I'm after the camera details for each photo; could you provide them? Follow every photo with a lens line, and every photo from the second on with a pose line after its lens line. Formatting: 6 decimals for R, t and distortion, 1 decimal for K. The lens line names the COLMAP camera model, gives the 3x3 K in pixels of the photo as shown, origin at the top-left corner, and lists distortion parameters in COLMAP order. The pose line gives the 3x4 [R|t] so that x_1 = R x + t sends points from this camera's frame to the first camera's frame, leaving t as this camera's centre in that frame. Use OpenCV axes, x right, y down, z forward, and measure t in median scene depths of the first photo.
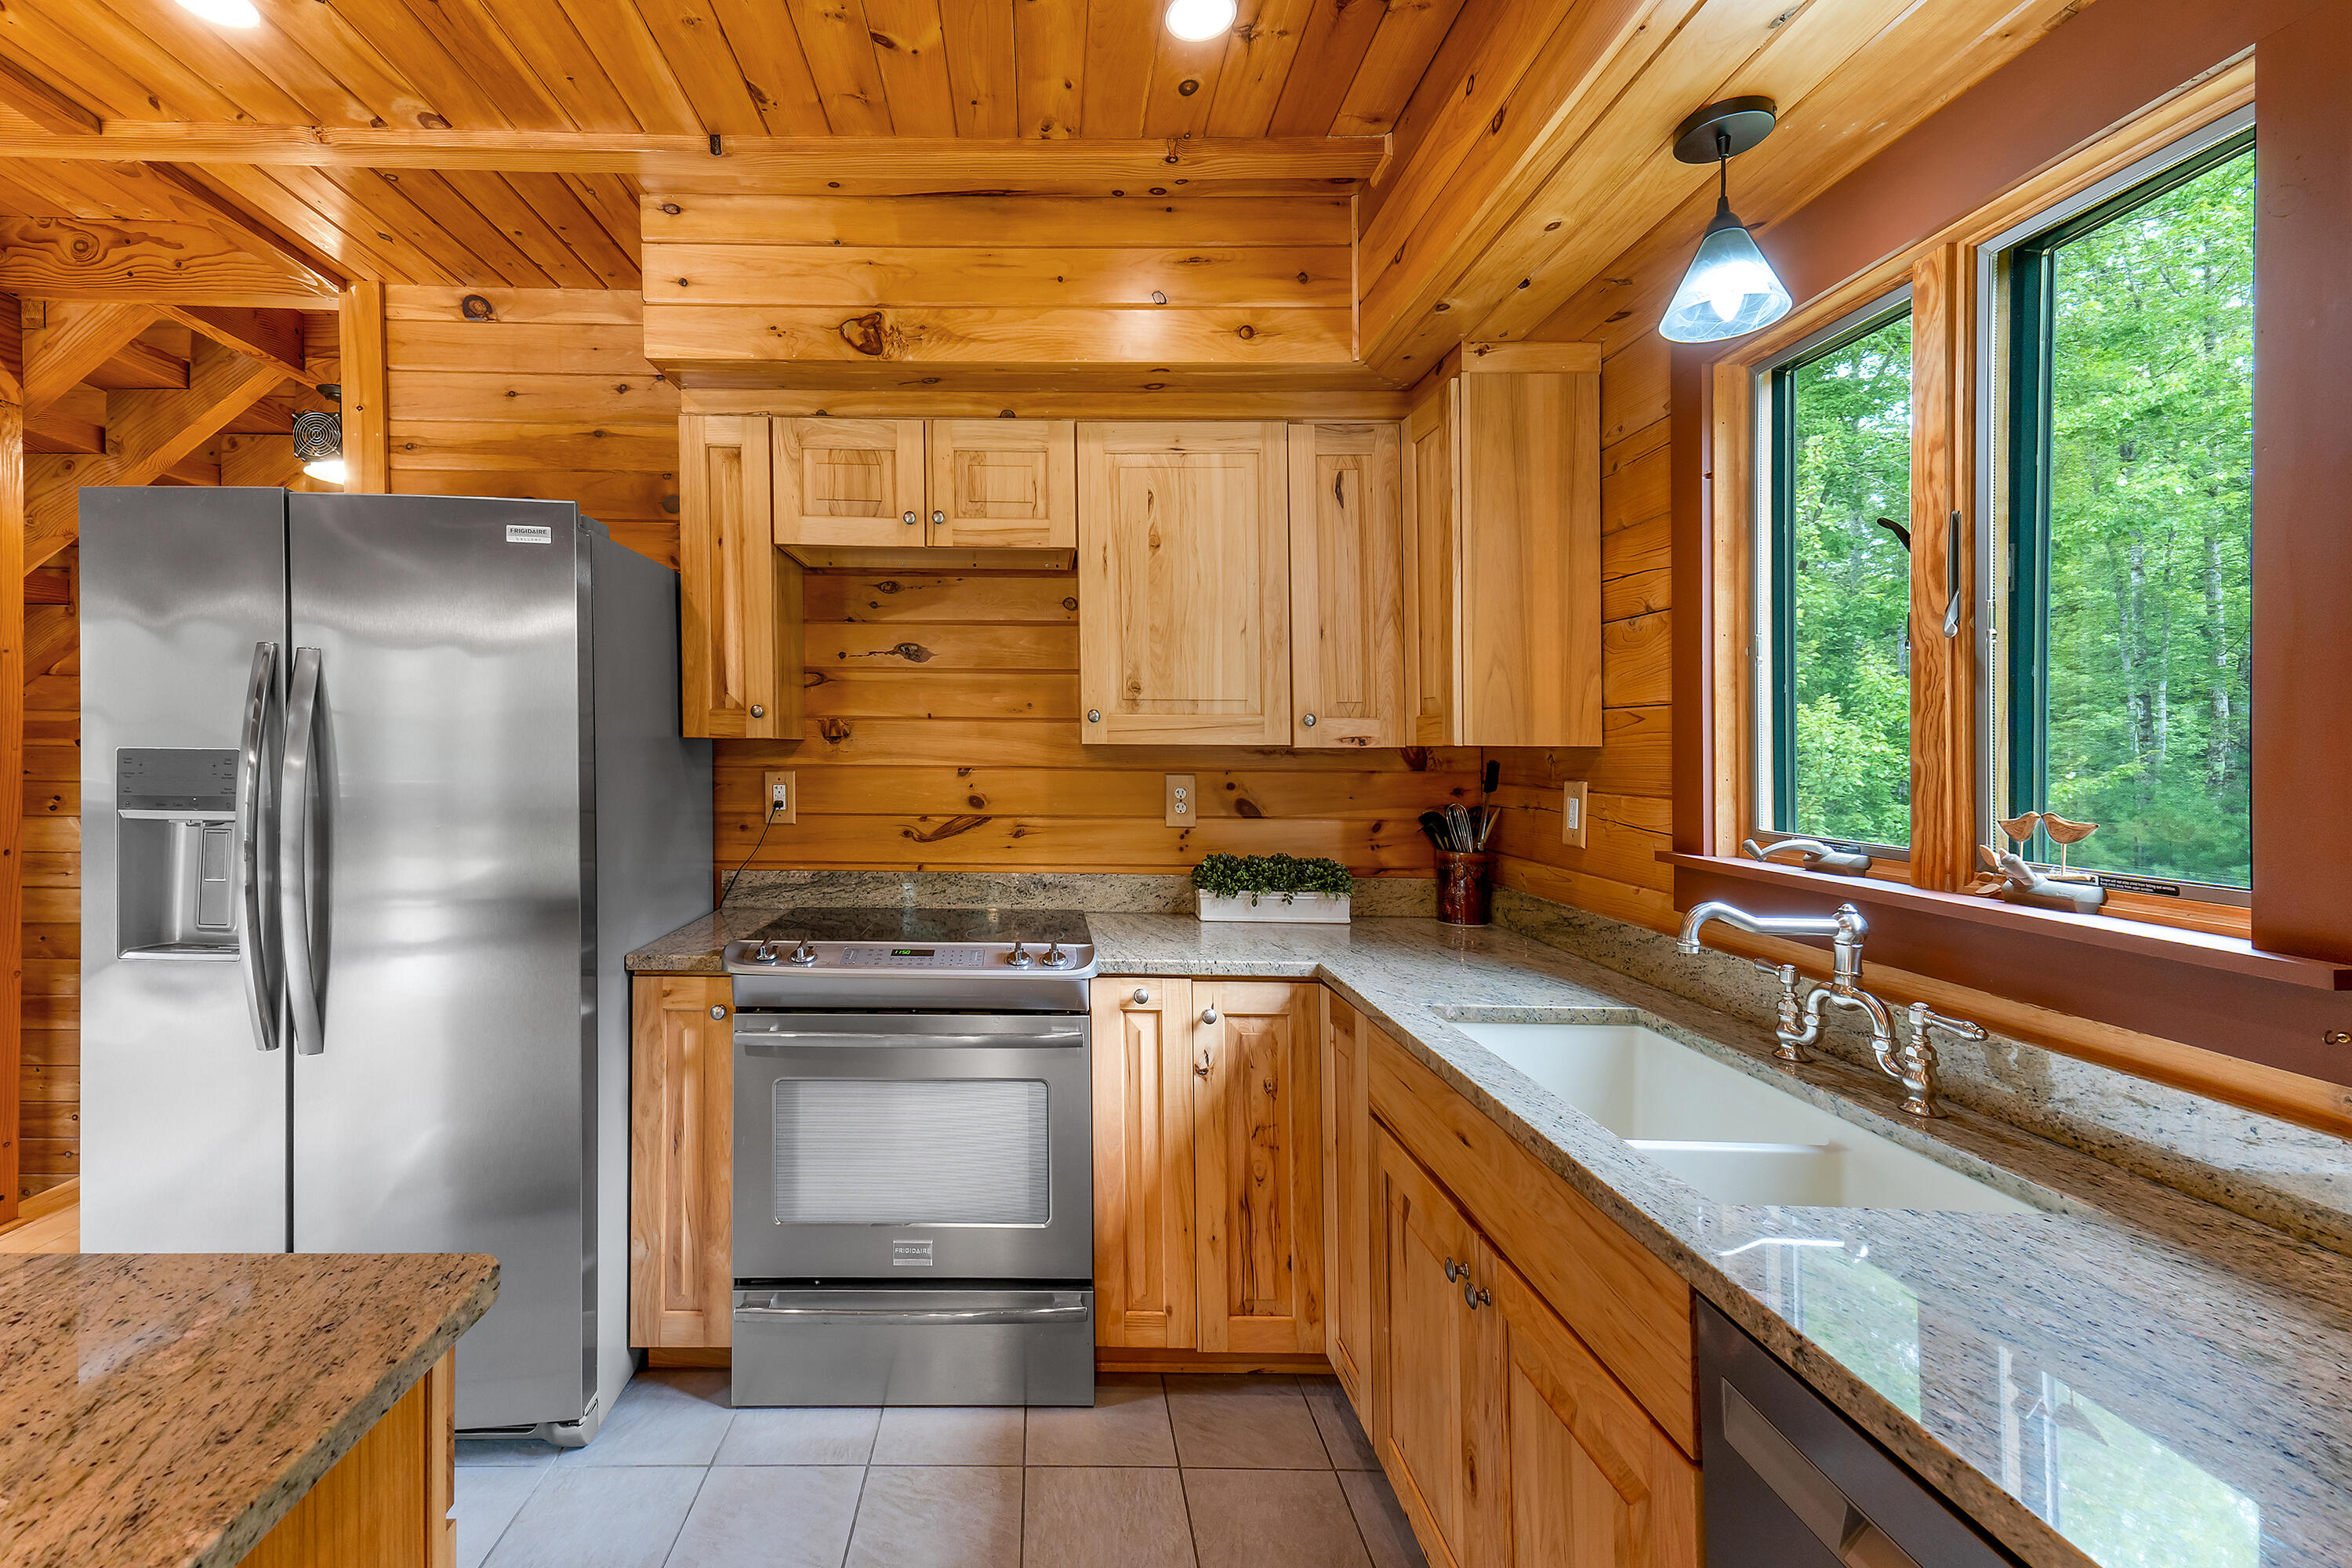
lens RADIAL K [[1027.8, 0, 1174.3], [0, 1027.8, 758.3], [0, 0, 1]] dist [0.003112, -0.000074]
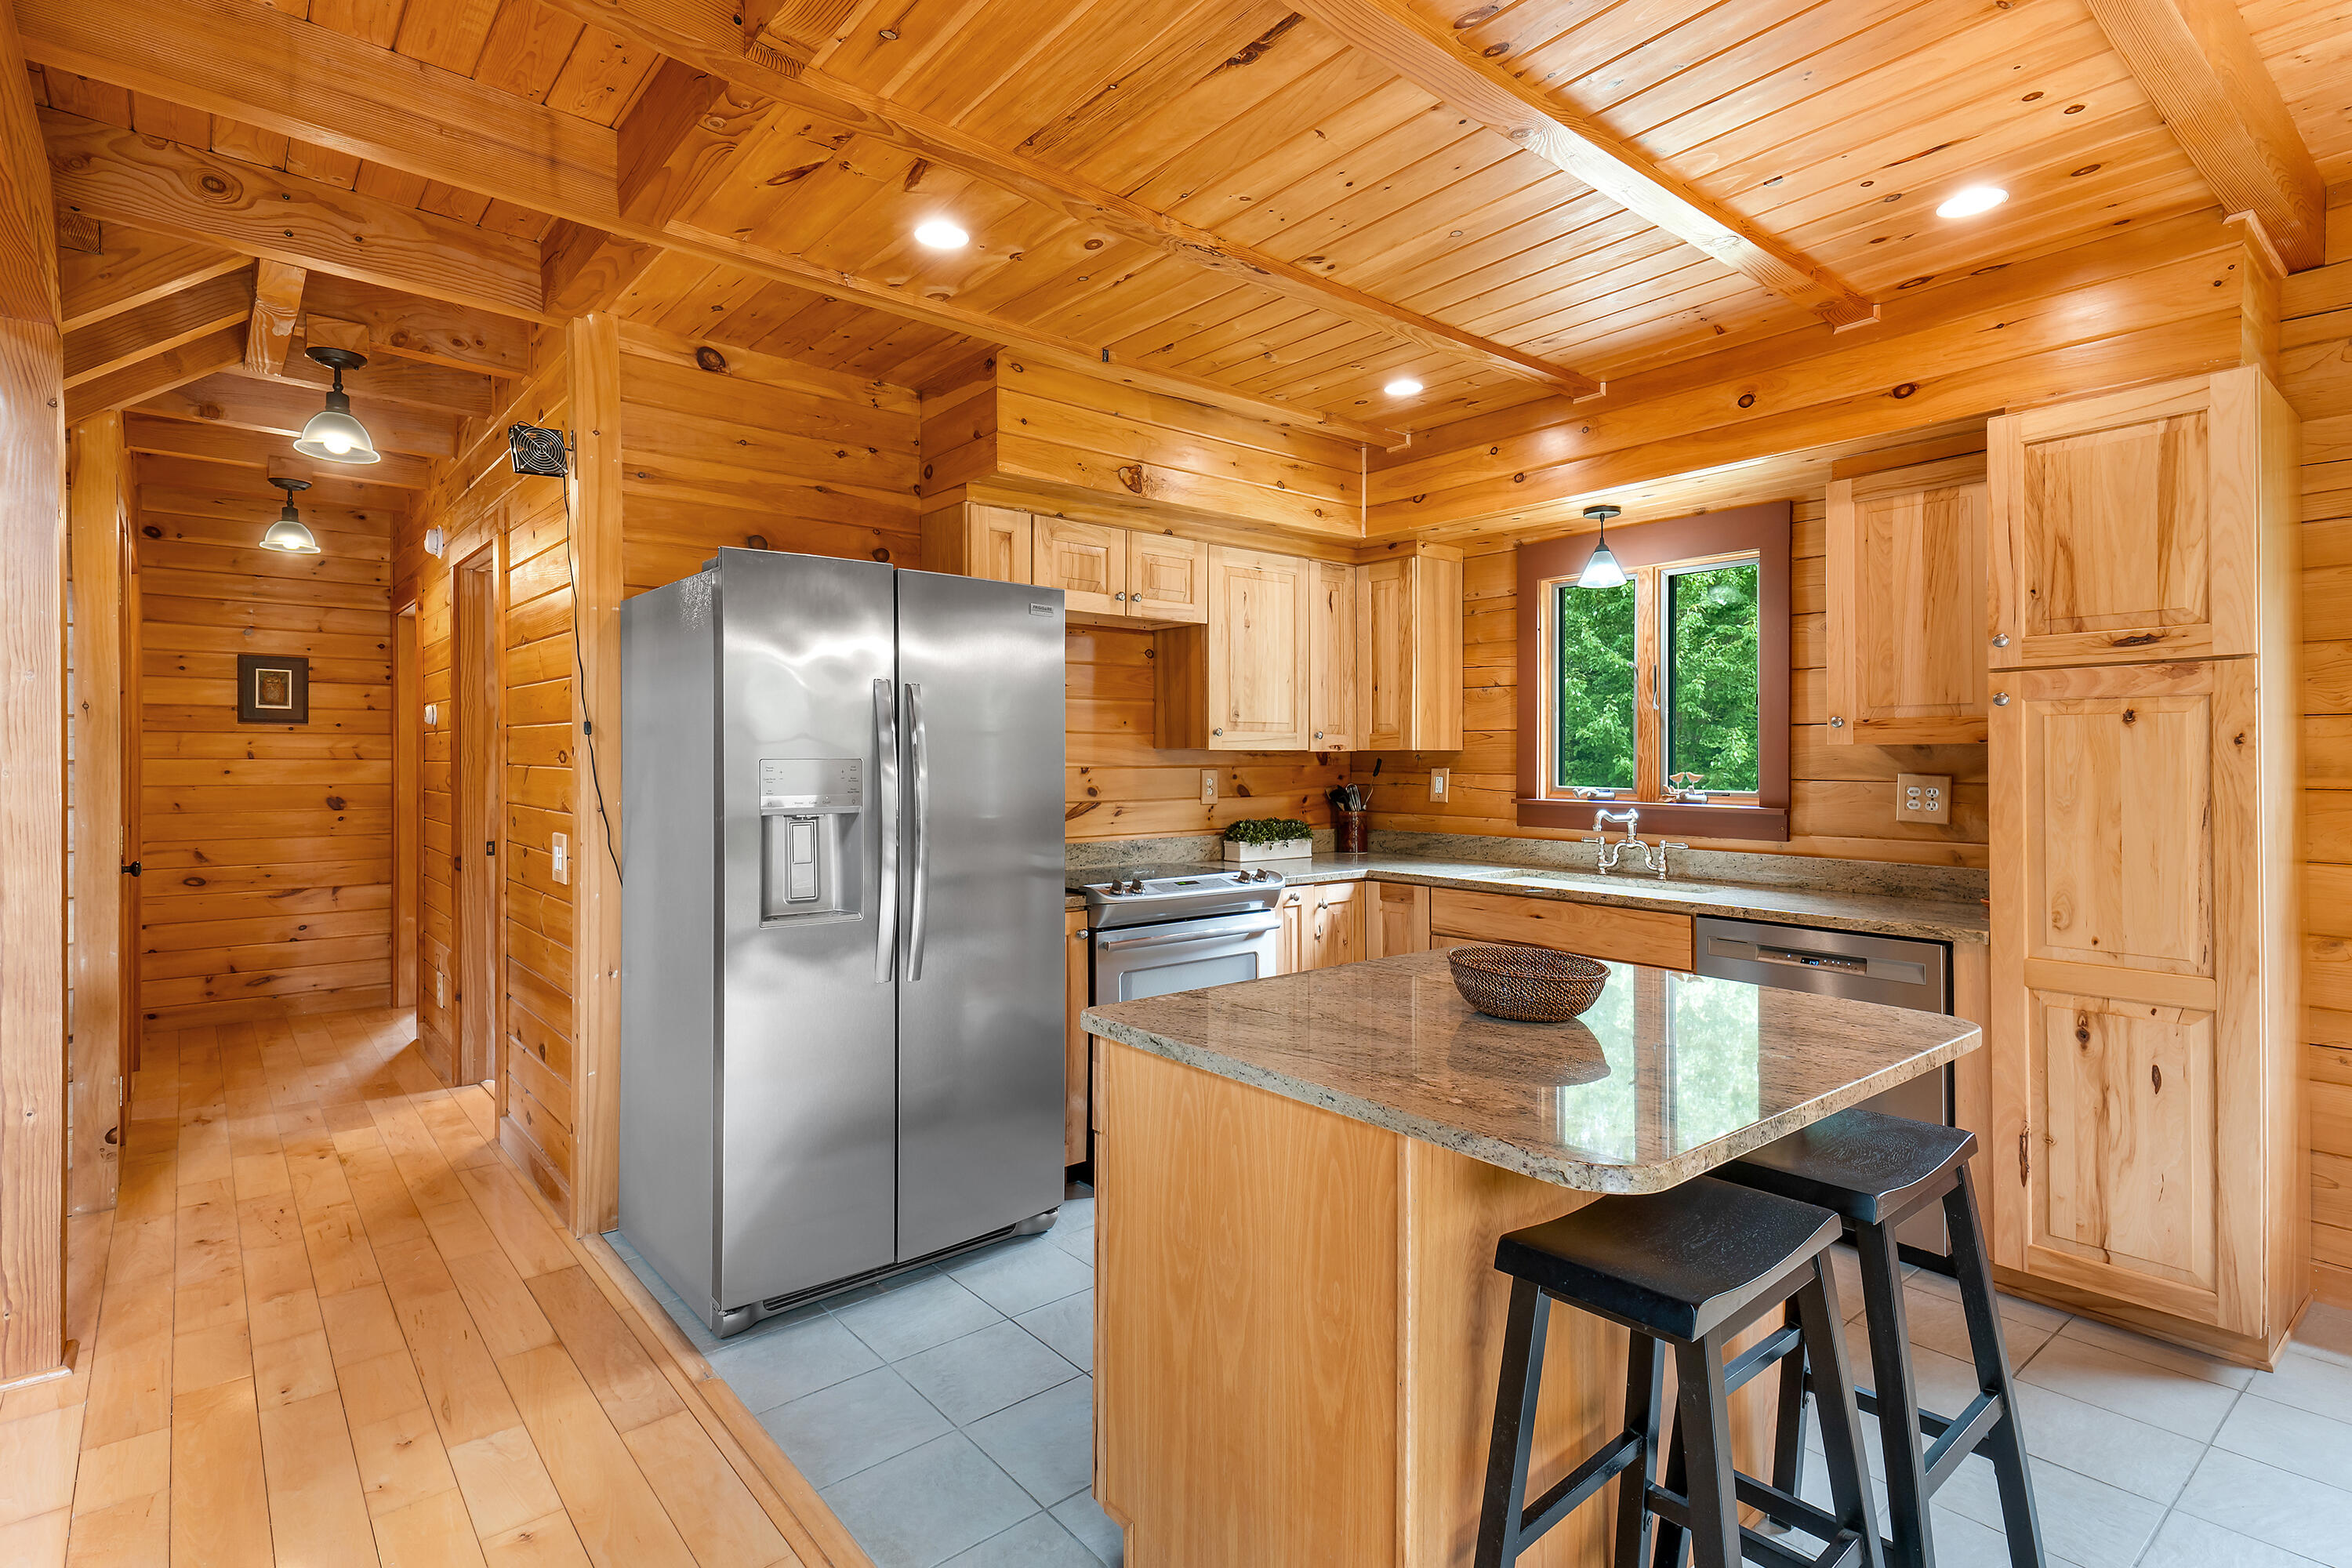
lens RADIAL K [[1152.3, 0, 1175.7], [0, 1152.3, 758.5], [0, 0, 1]] dist [-0.001648, -0.000101]
pose [[0.768553, -0.010113, 0.639706, -1.251275], [0.012098, 0.999926, 0.001274, -0.003960], [-0.639672, 0.006760, 0.768618, -0.311860]]
